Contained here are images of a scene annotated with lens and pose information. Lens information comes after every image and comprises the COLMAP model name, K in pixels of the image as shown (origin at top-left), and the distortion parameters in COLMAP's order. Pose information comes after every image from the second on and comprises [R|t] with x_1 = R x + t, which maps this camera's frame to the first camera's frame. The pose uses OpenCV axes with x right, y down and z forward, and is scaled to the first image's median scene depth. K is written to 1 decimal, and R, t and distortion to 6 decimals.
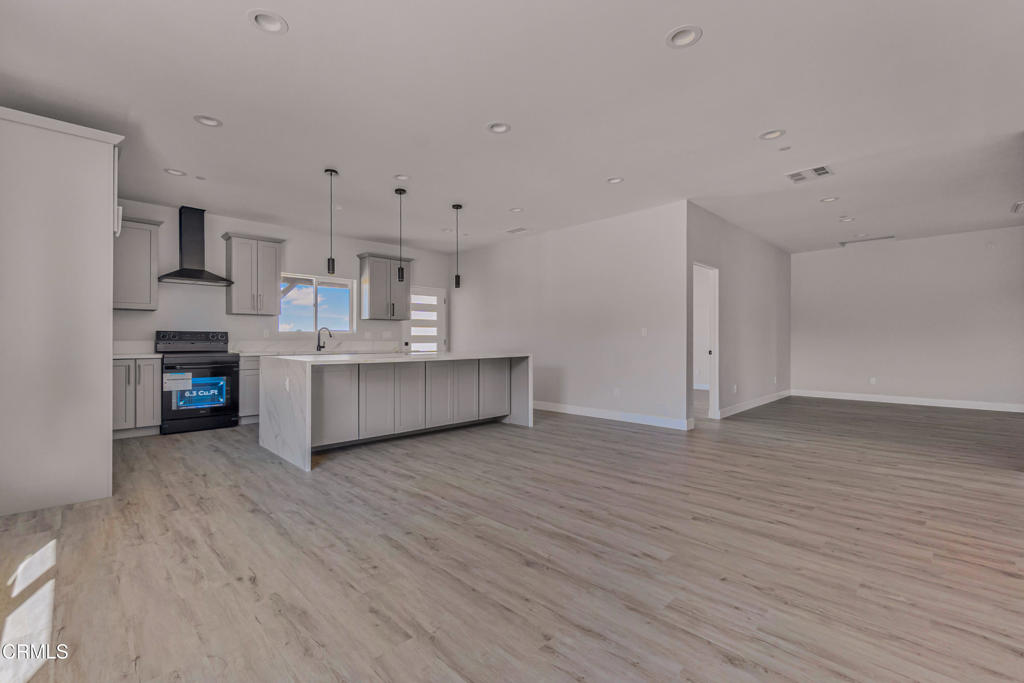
lens RADIAL K [[443.5, 0, 506.0], [0, 443.5, 342.2], [0, 0, 1]] dist [-0.012489, 0.002539]
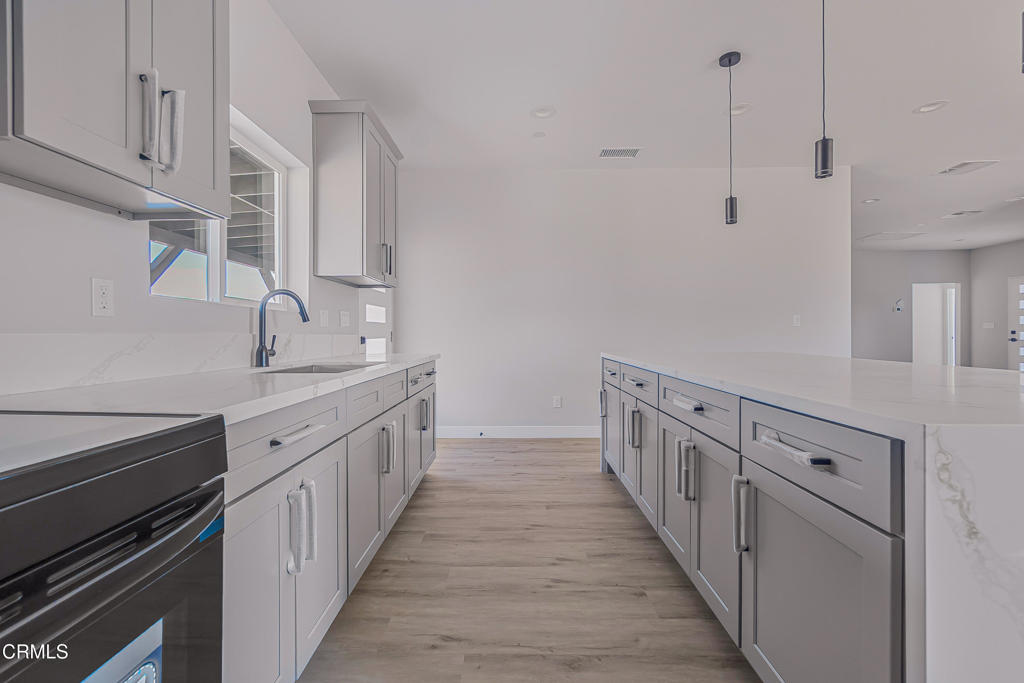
lens RADIAL K [[467.7, 0, 504.9], [0, 467.7, 339.3], [0, 0, 1]] dist [0.004926, 0.000333]
pose [[0.724185, -0.009292, 0.689543, -0.668265], [0.004131, 0.999950, 0.009136, -0.001358], [-0.689593, -0.003768, 0.724187, 0.824174]]
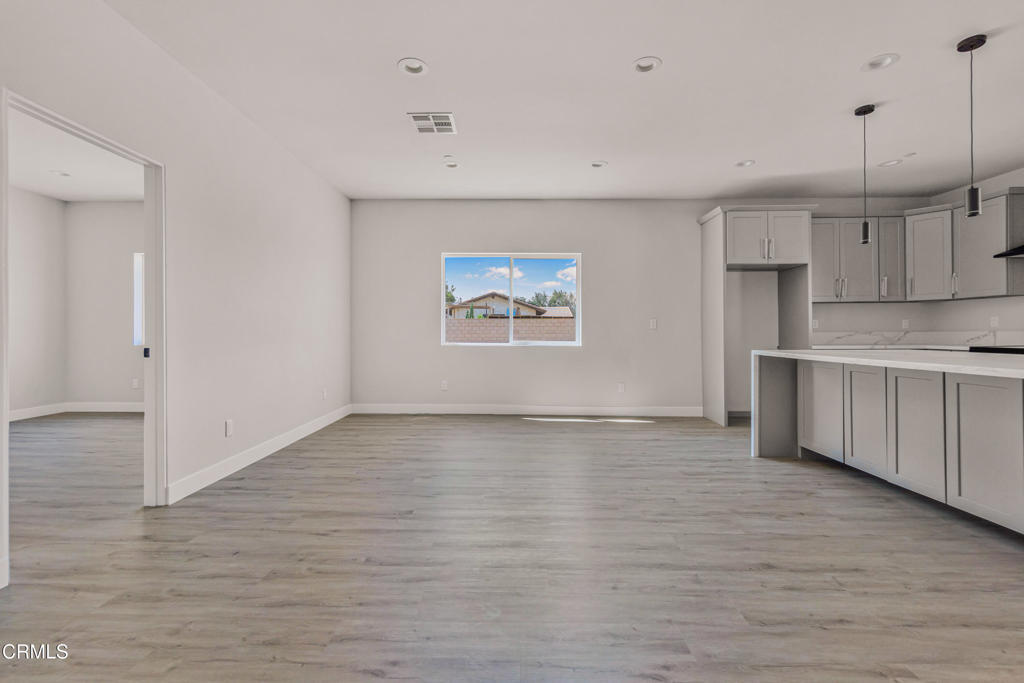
lens RADIAL K [[443.5, 0, 508.9], [0, 443.5, 330.6], [0, 0, 1]] dist [-0.012489, 0.002539]
pose [[-0.710392, -0.003740, -0.703796, 0.471900], [-0.002075, 0.999993, -0.003220, -0.000026], [0.703803, -0.000827, -0.710395, 0.905279]]
